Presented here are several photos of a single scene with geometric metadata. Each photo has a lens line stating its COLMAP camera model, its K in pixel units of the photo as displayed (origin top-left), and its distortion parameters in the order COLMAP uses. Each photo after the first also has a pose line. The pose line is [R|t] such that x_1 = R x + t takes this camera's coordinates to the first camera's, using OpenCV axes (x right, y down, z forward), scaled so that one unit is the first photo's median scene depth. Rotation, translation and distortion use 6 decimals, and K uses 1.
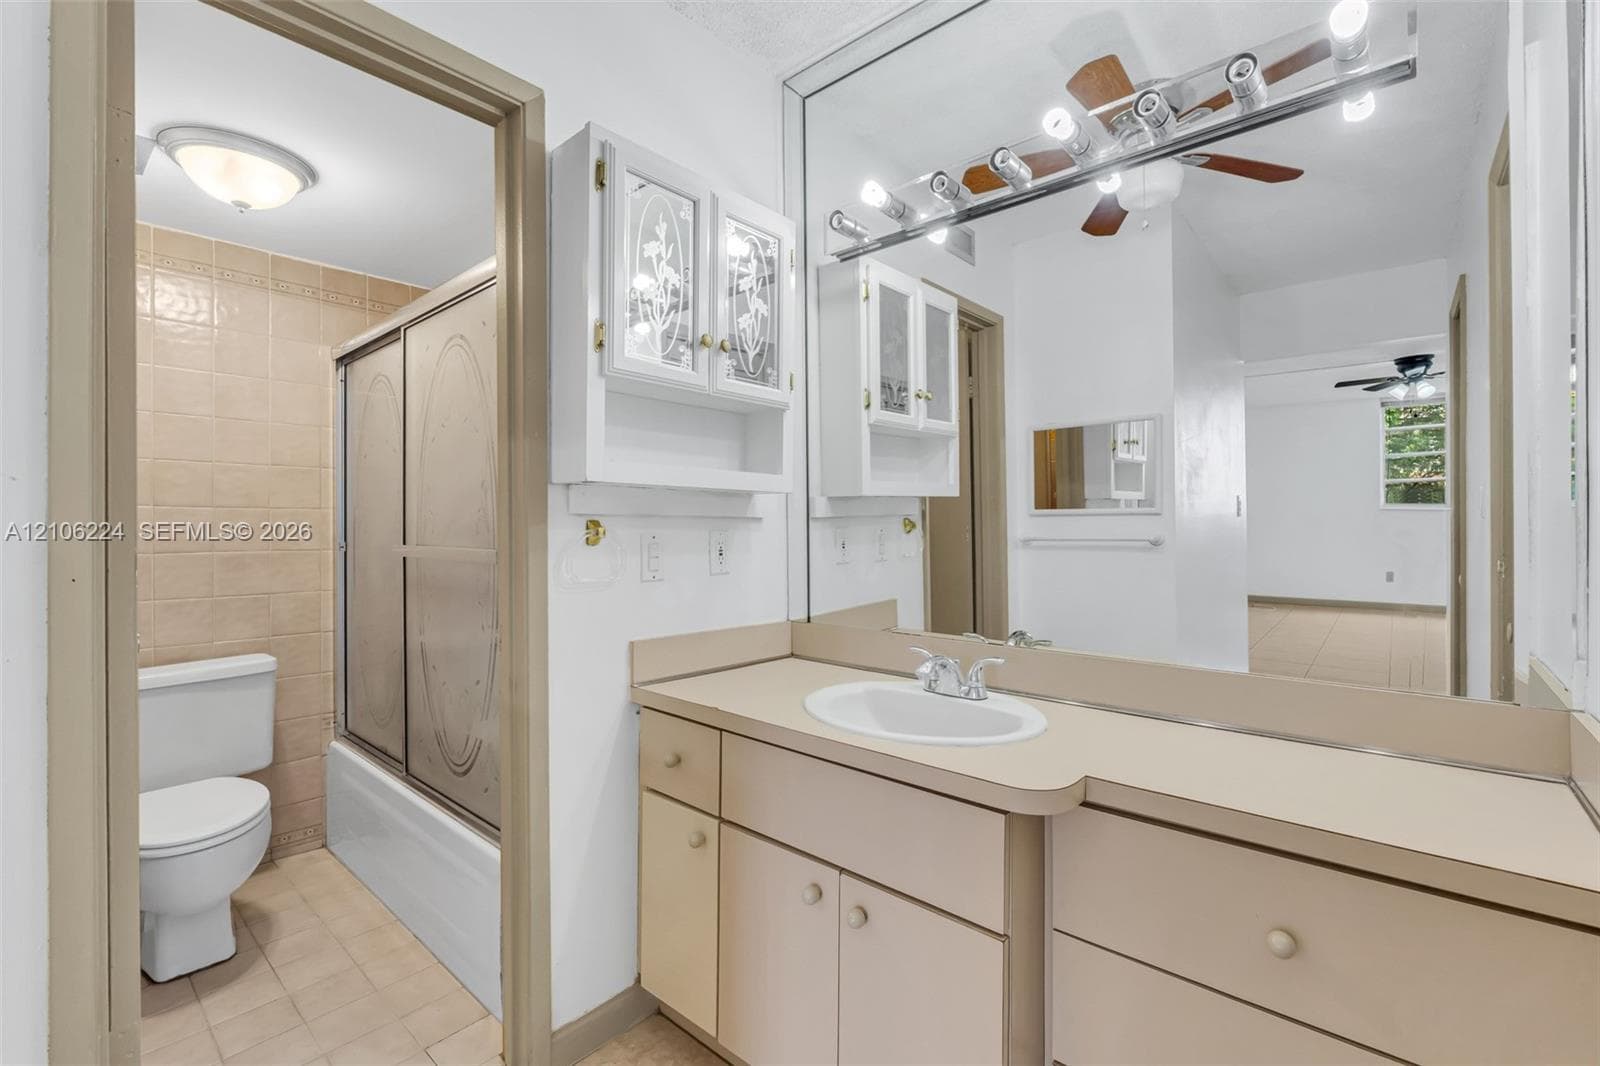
lens RADIAL K [[688.5, 0, 804.8], [0, 688.5, 517.2], [0, 0, 1]] dist [-0.002316, -0.000113]
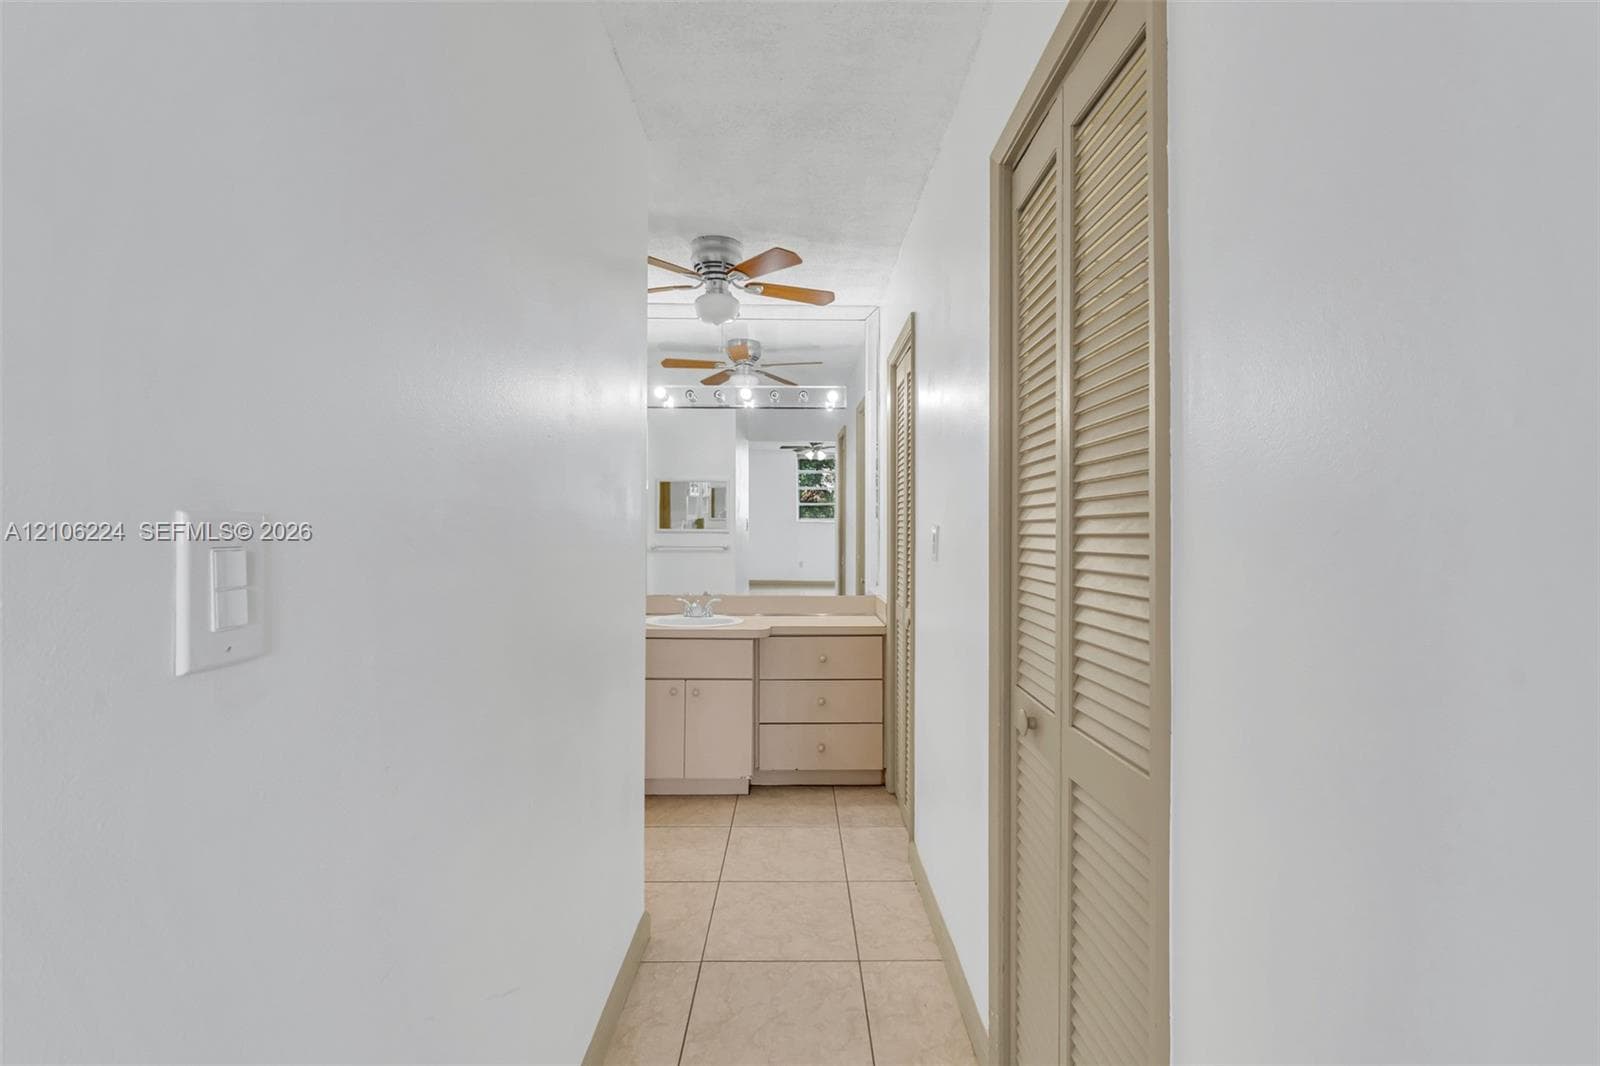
lens RADIAL K [[688.5, 0, 804.8], [0, 688.5, 517.2], [0, 0, 1]] dist [-0.002316, -0.000113]
pose [[0.741338, 0.016099, 0.670939, -0.536531], [-0.016918, 0.999843, -0.005298, -0.037287], [-0.670919, -0.007424, 0.741494, -0.480707]]
